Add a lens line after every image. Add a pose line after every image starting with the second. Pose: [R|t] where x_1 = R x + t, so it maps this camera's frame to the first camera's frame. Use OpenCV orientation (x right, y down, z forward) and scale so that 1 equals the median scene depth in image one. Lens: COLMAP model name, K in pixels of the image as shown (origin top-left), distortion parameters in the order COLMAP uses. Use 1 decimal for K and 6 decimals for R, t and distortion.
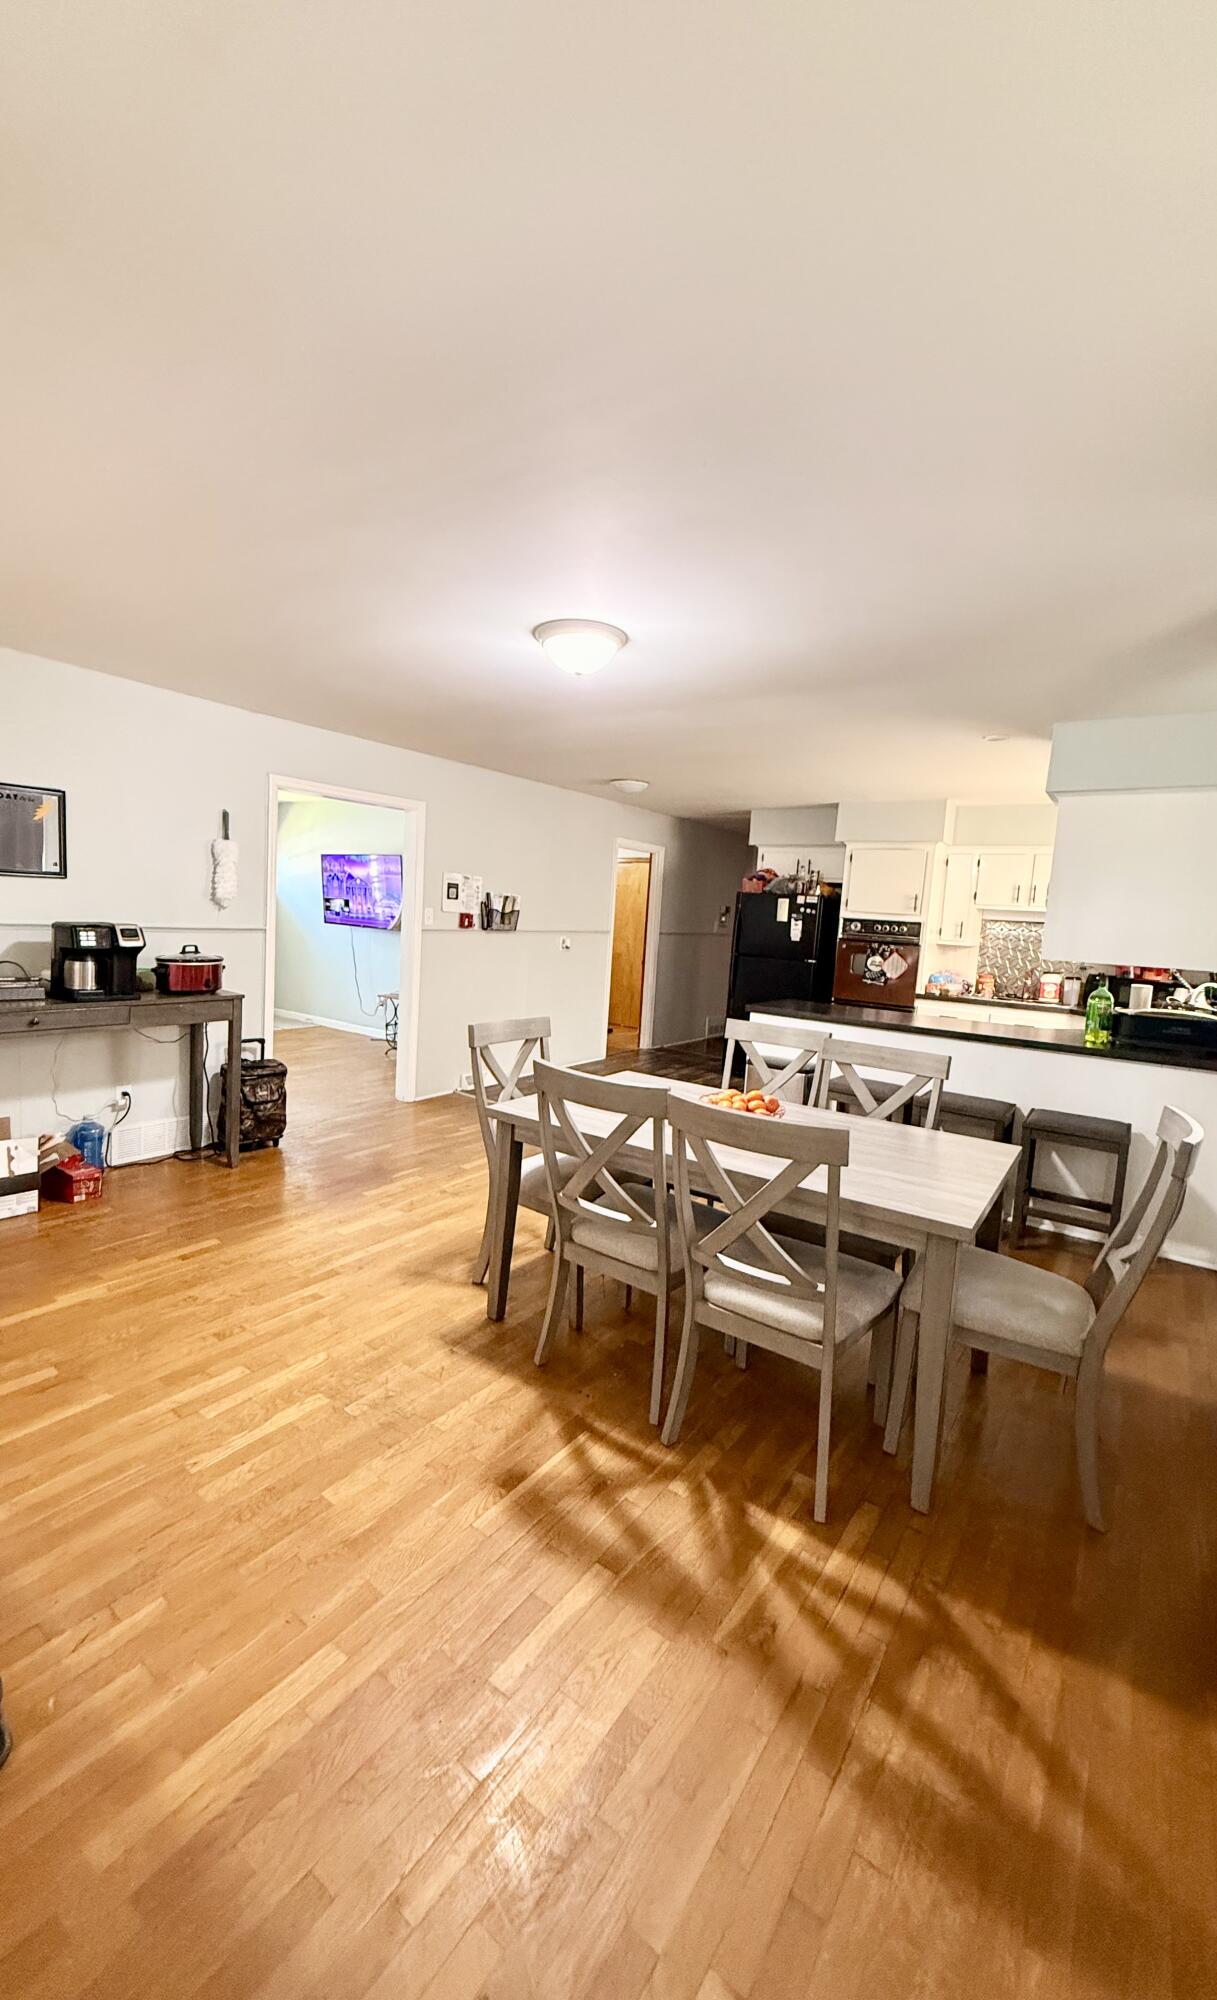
lens RADIAL K [[803.0, 0, 608.5], [0, 803.0, 1000.0], [0, 0, 1]] dist [-0.000049, -0.000004]
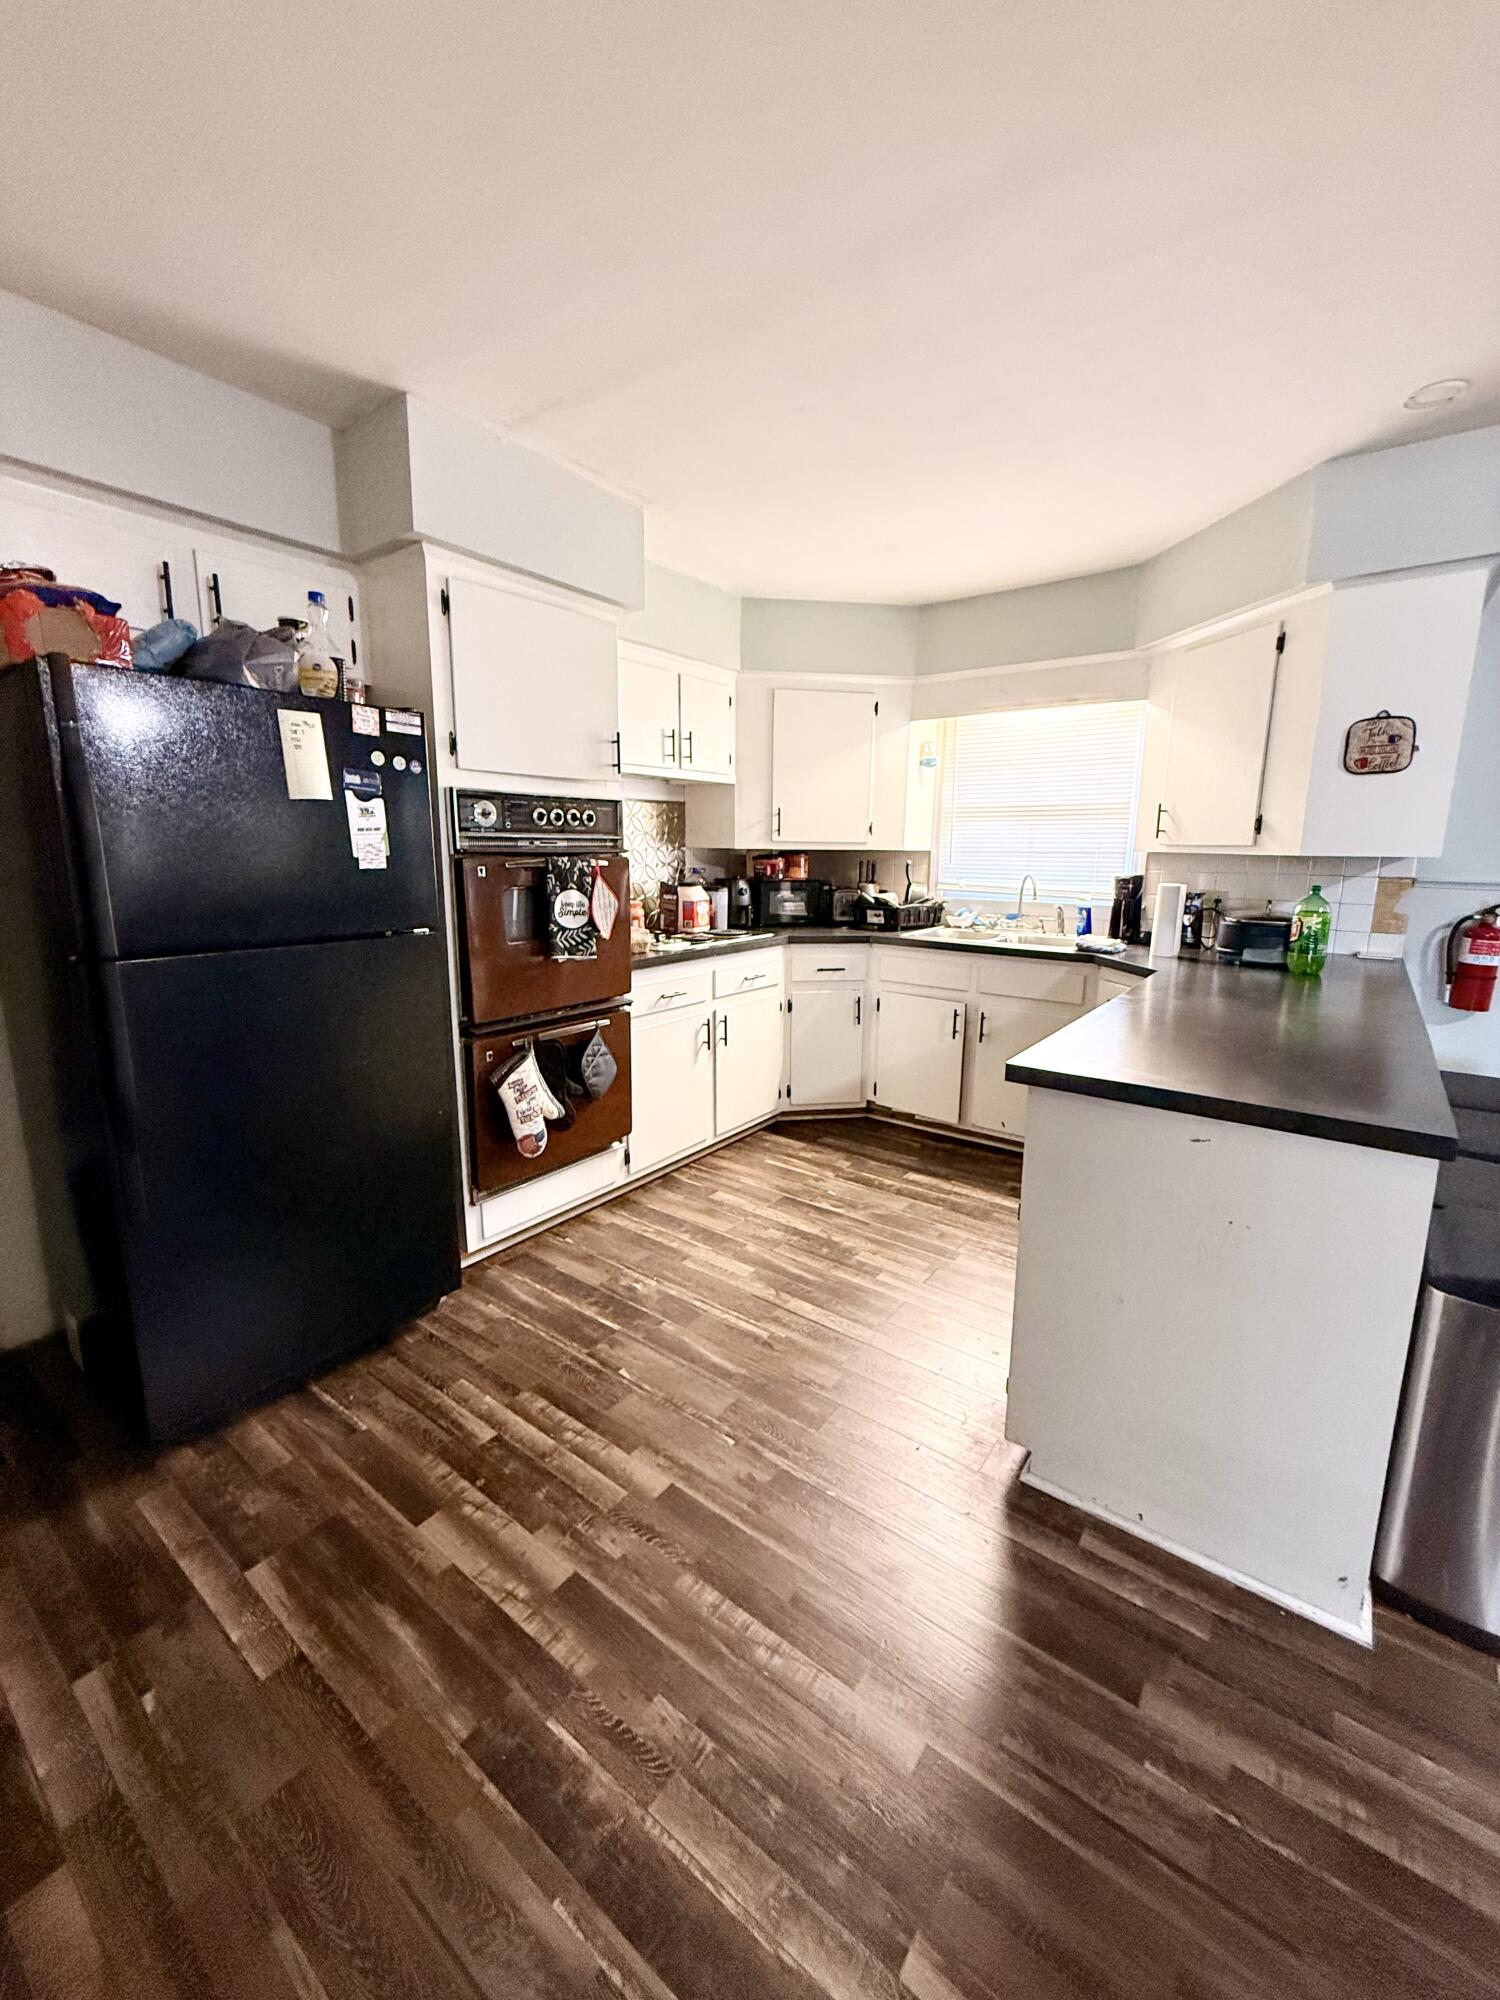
lens RADIAL K [[794.2, 0, 753.4], [0, 794.2, 992.9], [0, 0, 1]] dist [-0.000966, 0.000564]
pose [[0.028851, -0.239858, 0.970379, -0.049551], [0.108168, 0.965832, 0.235518, -0.084193], [-0.993714, 0.098169, 0.053810, 0.862550]]
